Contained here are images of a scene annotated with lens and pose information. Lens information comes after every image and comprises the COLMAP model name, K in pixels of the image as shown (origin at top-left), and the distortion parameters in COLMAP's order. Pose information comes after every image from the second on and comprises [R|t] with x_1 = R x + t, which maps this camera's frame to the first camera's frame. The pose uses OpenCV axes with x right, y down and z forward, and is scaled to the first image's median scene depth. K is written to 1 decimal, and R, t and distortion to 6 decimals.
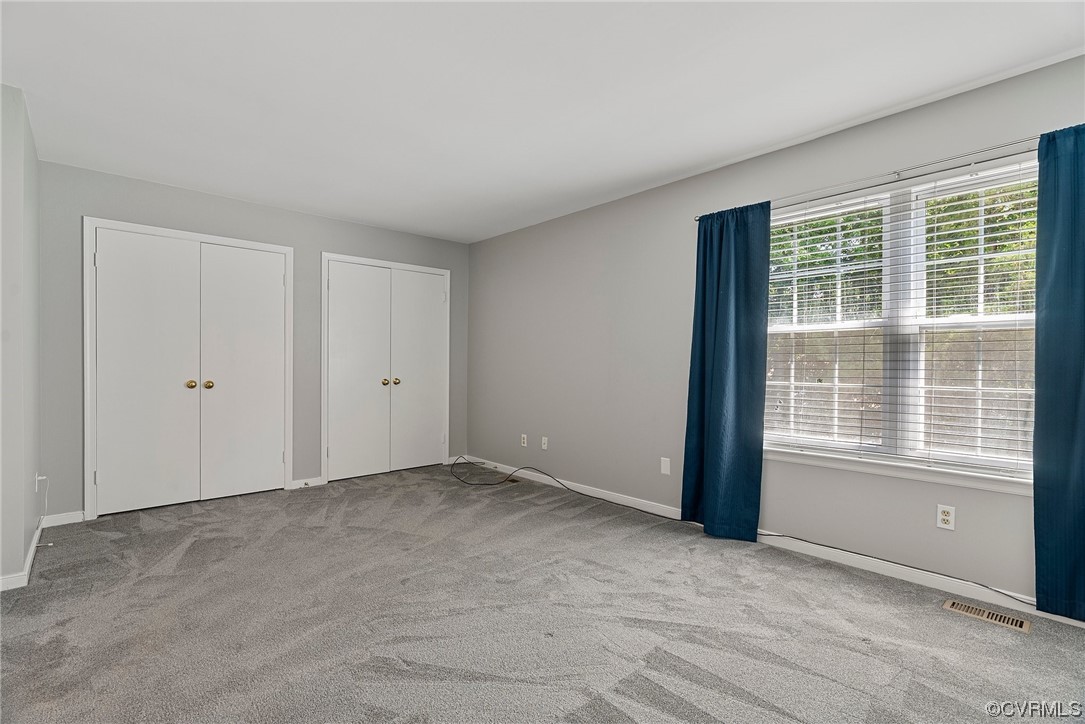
lens RADIAL K [[509.0, 0, 542.5], [0, 509.0, 362.0], [0, 0, 1]] dist [-0.010659, 0.001844]
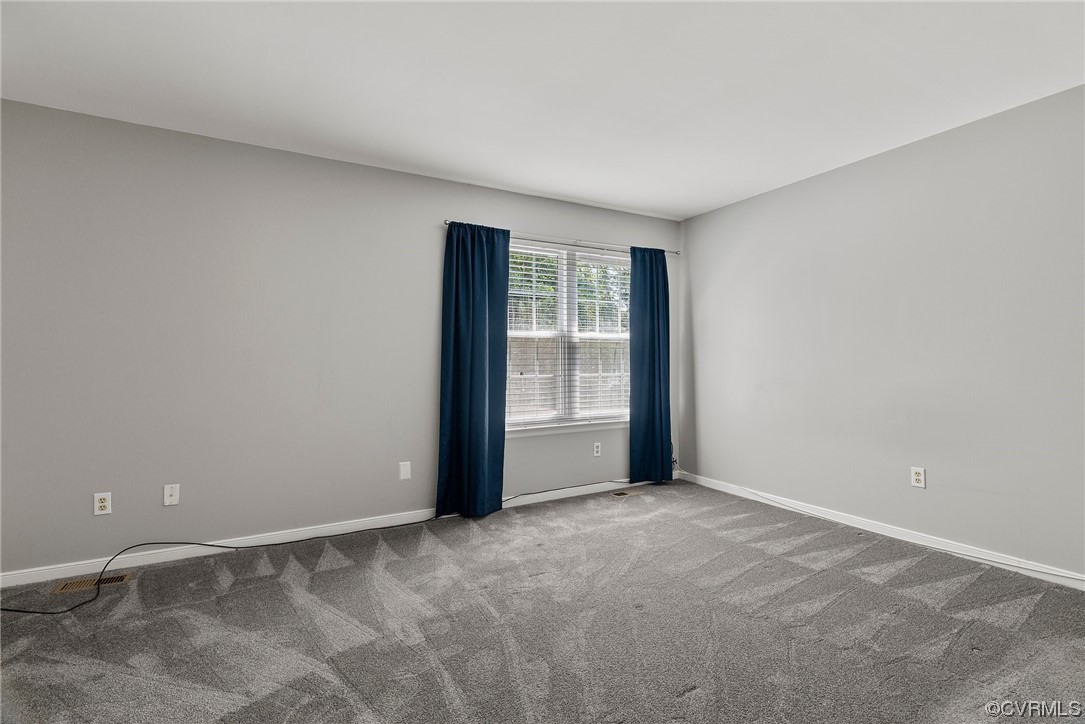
lens RADIAL K [[509.0, 0, 542.5], [0, 509.0, 362.0], [0, 0, 1]] dist [-0.010659, 0.001844]
pose [[0.195631, -0.007137, 0.980652, -0.771450], [0.001184, 0.999975, 0.007041, -0.003763], [-0.980677, -0.000217, 0.195635, 0.690286]]
